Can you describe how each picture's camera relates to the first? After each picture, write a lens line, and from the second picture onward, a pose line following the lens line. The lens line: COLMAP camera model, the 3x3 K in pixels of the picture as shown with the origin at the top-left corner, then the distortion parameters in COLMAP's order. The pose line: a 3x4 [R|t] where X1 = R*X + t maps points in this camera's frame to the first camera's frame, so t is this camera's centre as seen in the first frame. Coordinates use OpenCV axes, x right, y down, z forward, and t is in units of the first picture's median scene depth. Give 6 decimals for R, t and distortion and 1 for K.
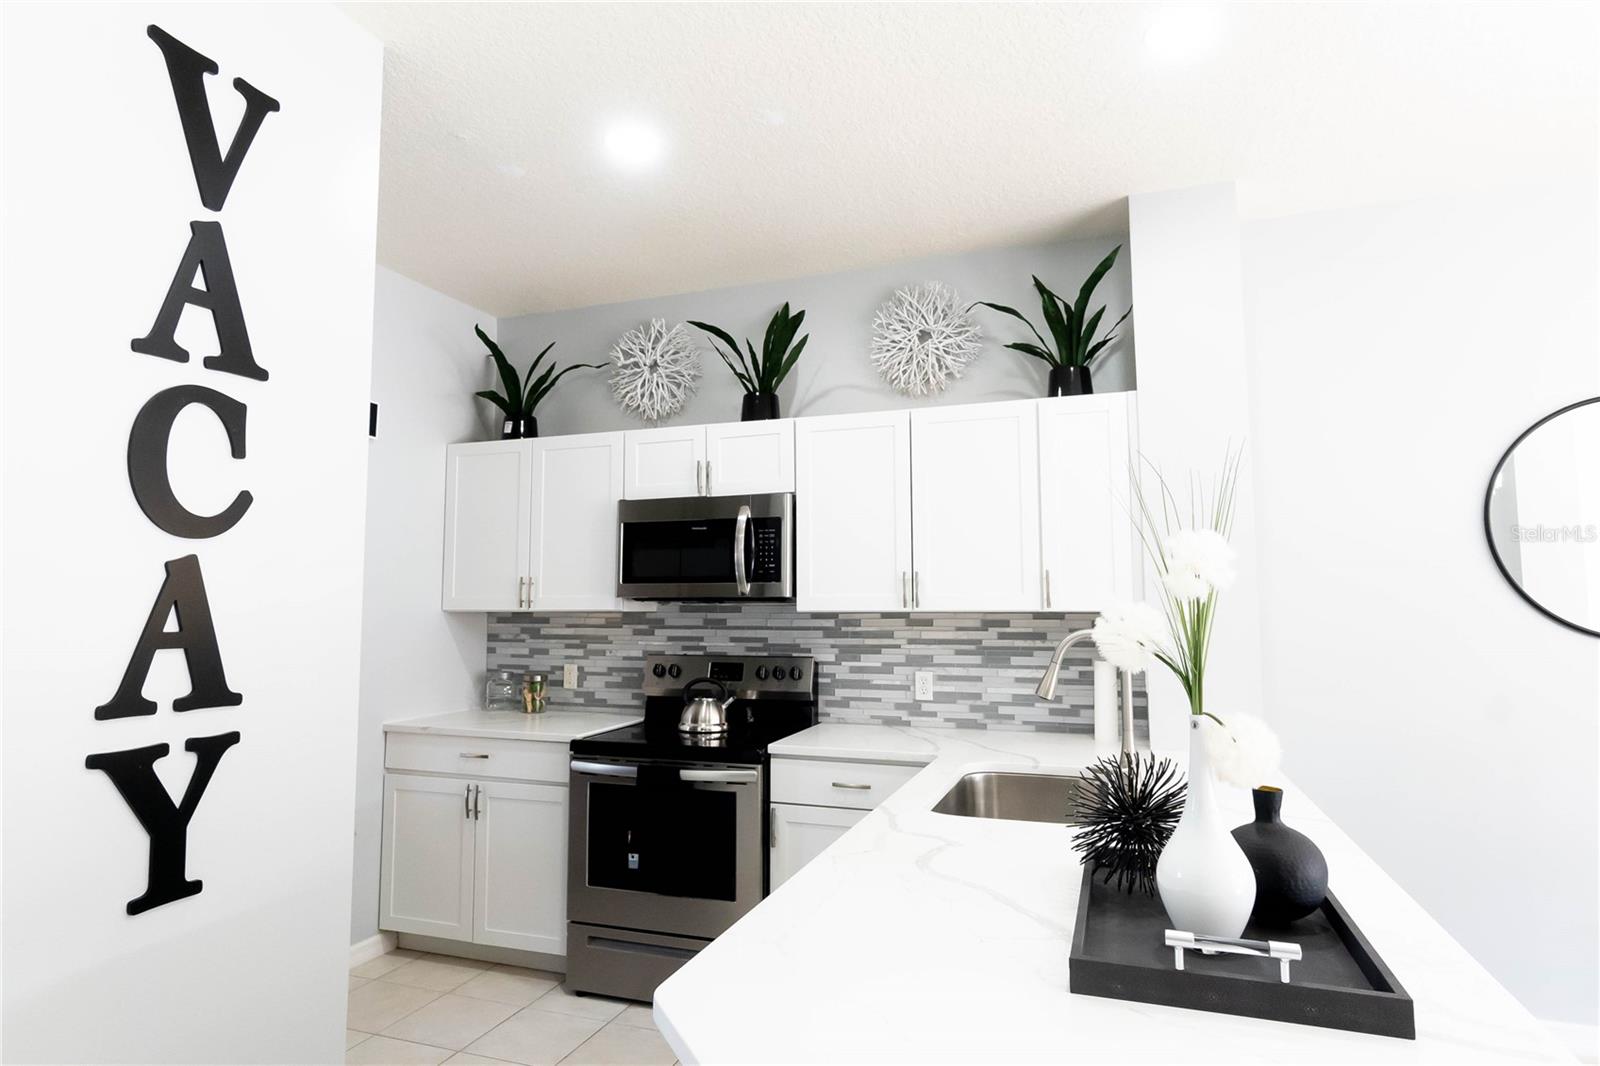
lens RADIAL K [[880.2, 0, 798.4], [0, 880.2, 539.2], [0, 0, 1]] dist [-0.003401, -0.000583]
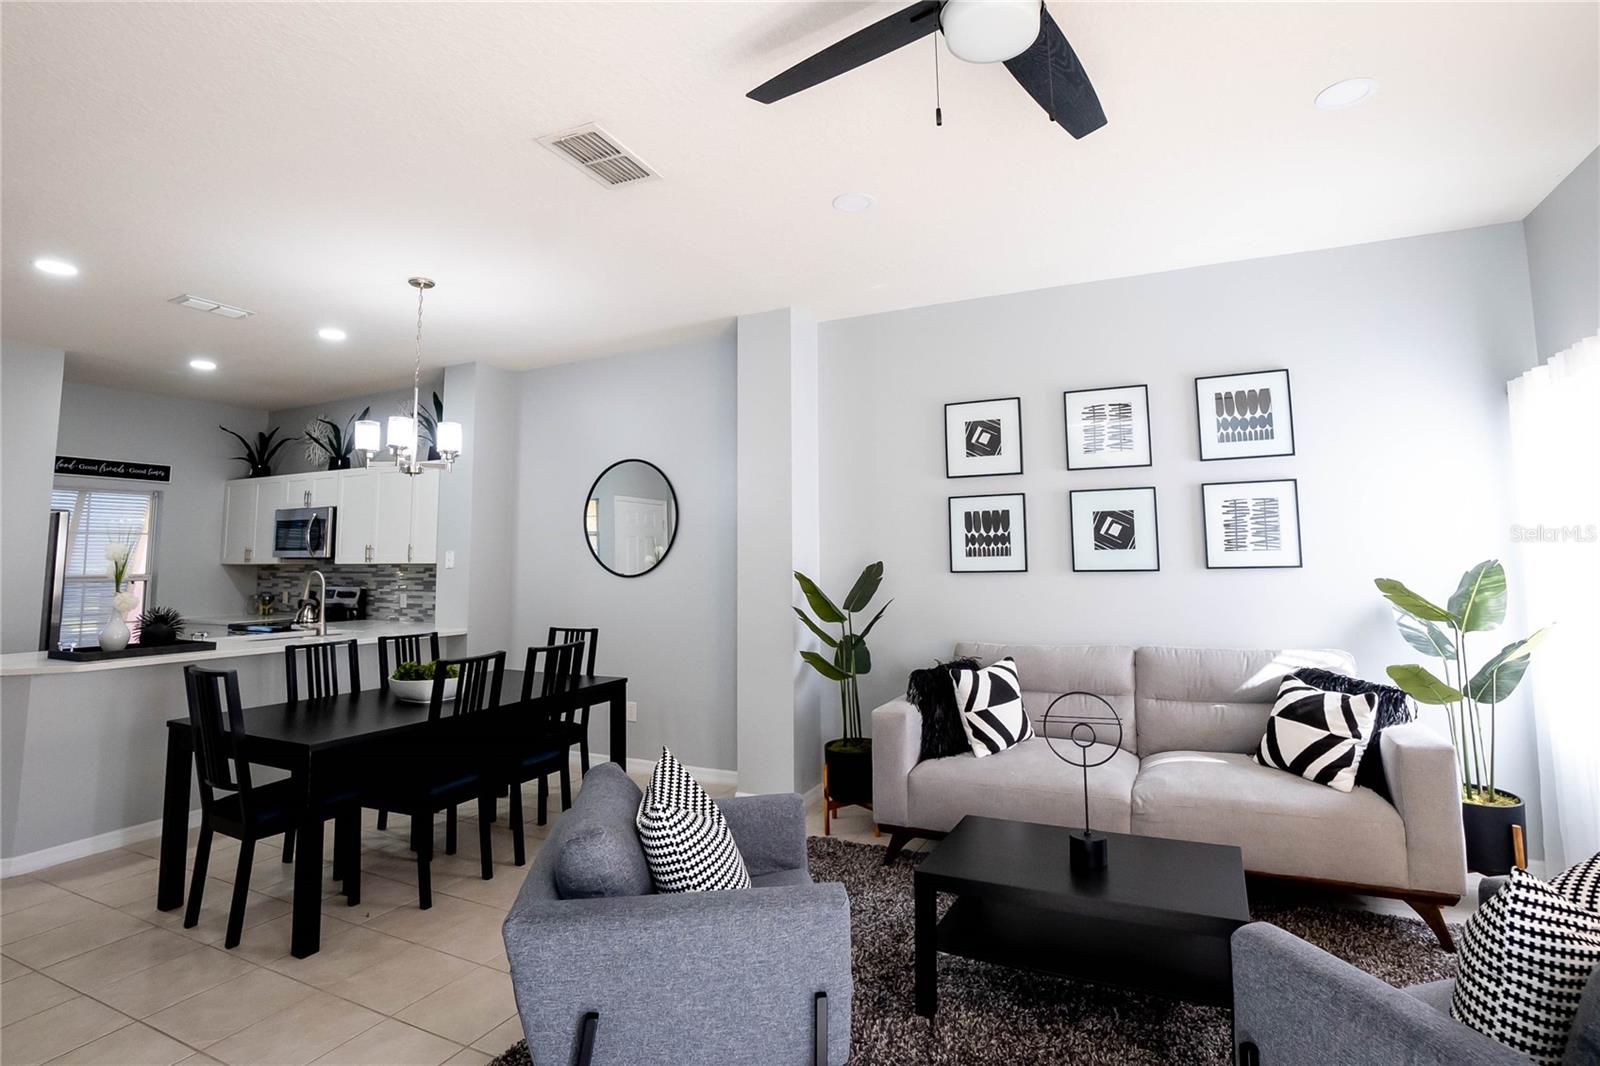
lens RADIAL K [[715.8, 0, 907.8], [0, 715.8, 492.6], [0, 0, 1]] dist [-0.029275, -0.000518]
pose [[0.998311, -0.012224, -0.056788, 2.742920], [0.011173, 0.999761, -0.018800, -0.074385], [0.057004, 0.018134, 0.998209, -1.084525]]
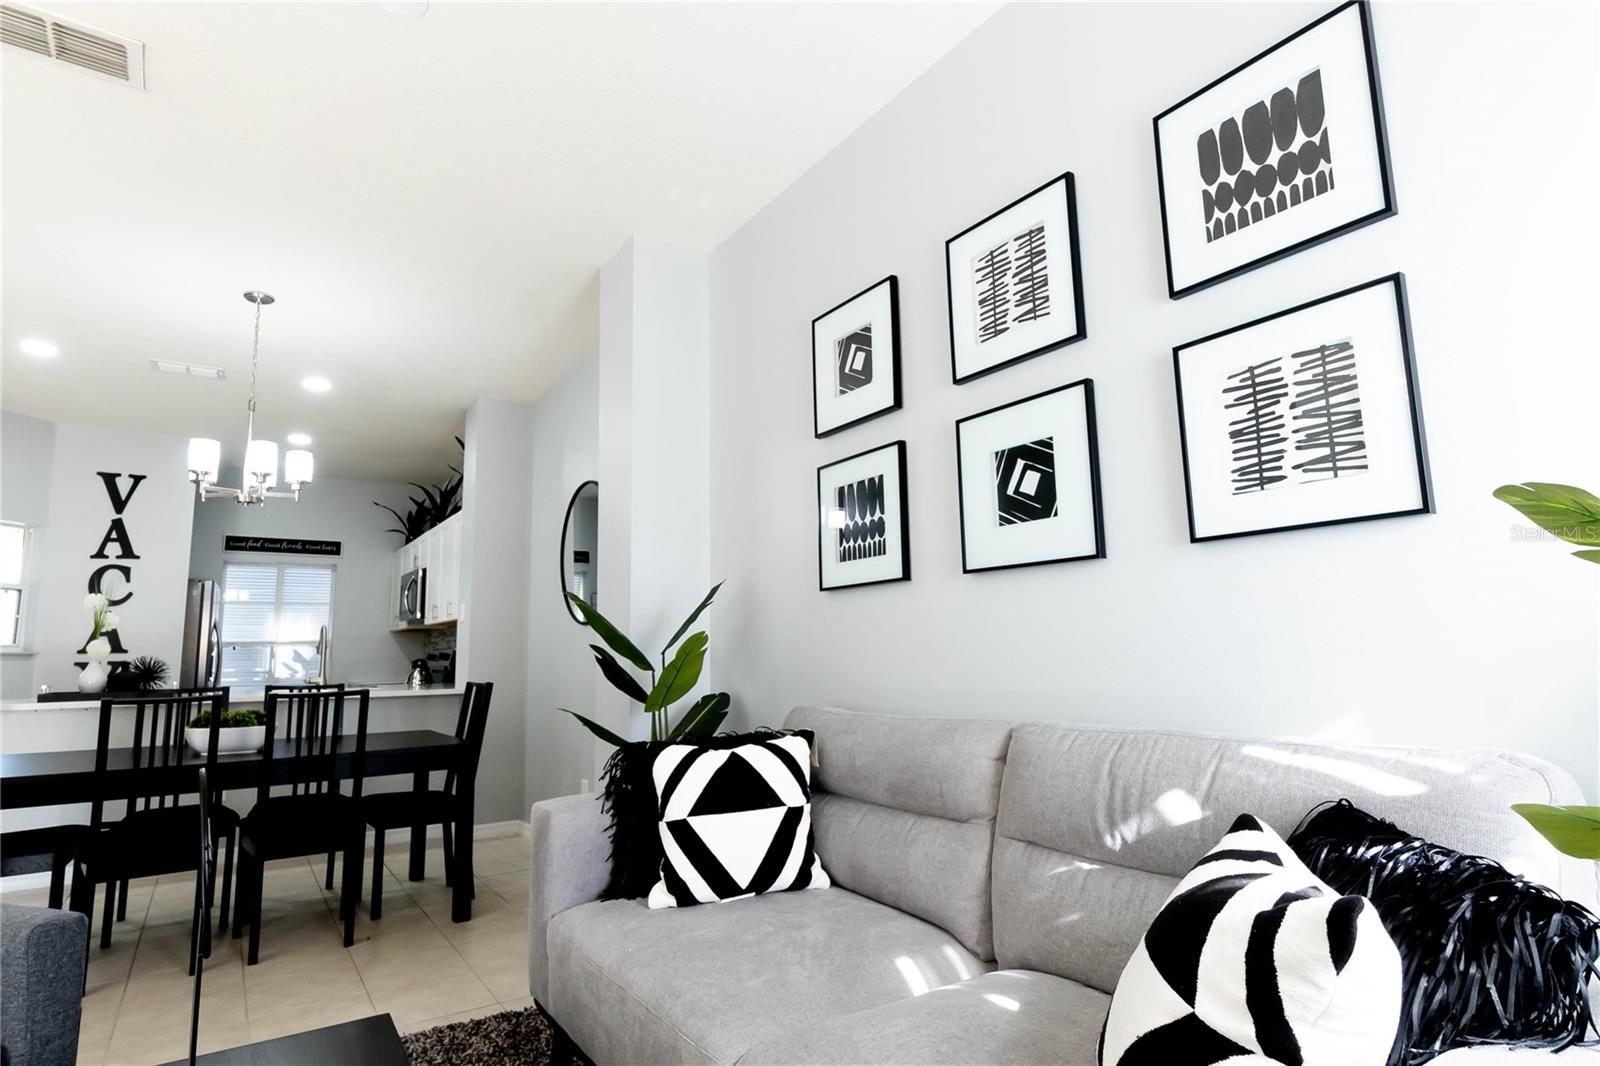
lens RADIAL K [[840.1, 0, 801.1], [0, 840.1, 532.2], [0, 0, 1]] dist [0.003725, 0.000195]
pose [[0.819723, -0.091573, -0.565392, 3.536431], [0.062764, 0.995553, -0.070246, 0.113972], [0.569311, 0.022096, 0.821826, -0.241507]]
